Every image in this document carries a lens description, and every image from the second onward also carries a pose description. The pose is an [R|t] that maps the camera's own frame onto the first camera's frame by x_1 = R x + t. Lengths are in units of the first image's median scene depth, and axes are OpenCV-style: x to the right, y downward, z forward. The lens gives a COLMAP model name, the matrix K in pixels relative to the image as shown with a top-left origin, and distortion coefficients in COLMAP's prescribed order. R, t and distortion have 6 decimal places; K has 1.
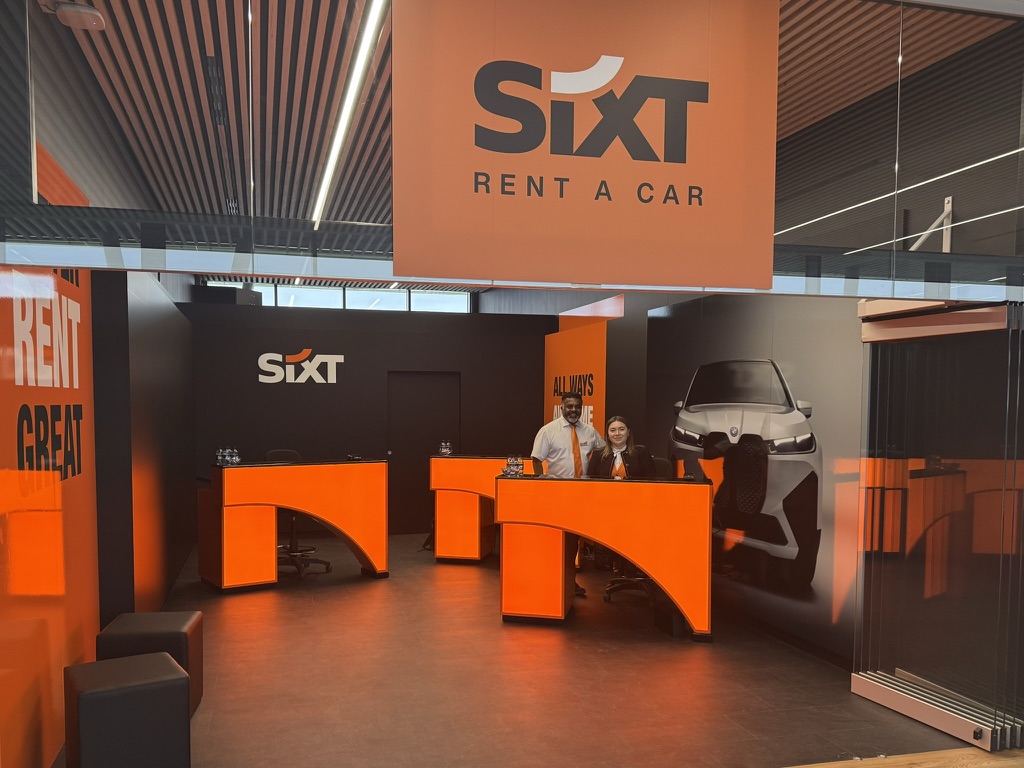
lens RADIAL K [[967.3, 0, 512.0], [0, 967.3, 384.0], [0, 0, 1]] dist [-0.001629, -0.000758]
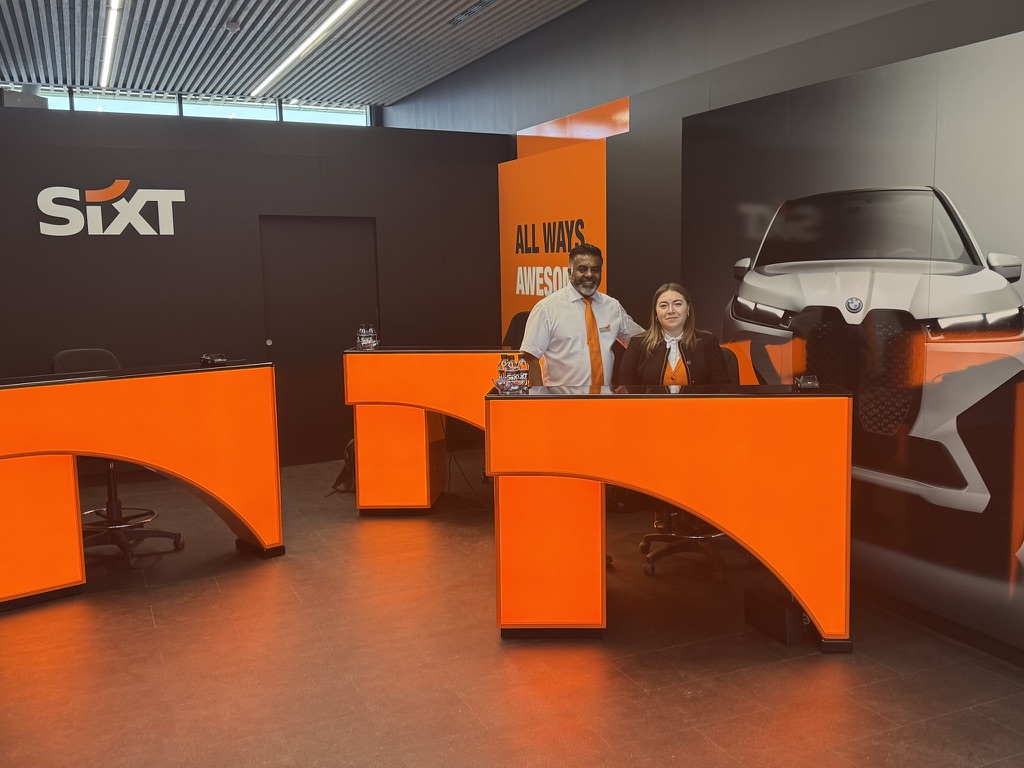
lens RADIAL K [[1114.2, 0, 640.6], [0, 1114.2, 380.4], [0, 0, 1]] dist [0.133164, -0.351684]
pose [[0.978473, -0.034452, 0.203479, -0.051252], [0.008918, 0.992105, 0.125095, 0.005040], [-0.206182, -0.120588, 0.971055, 0.290971]]
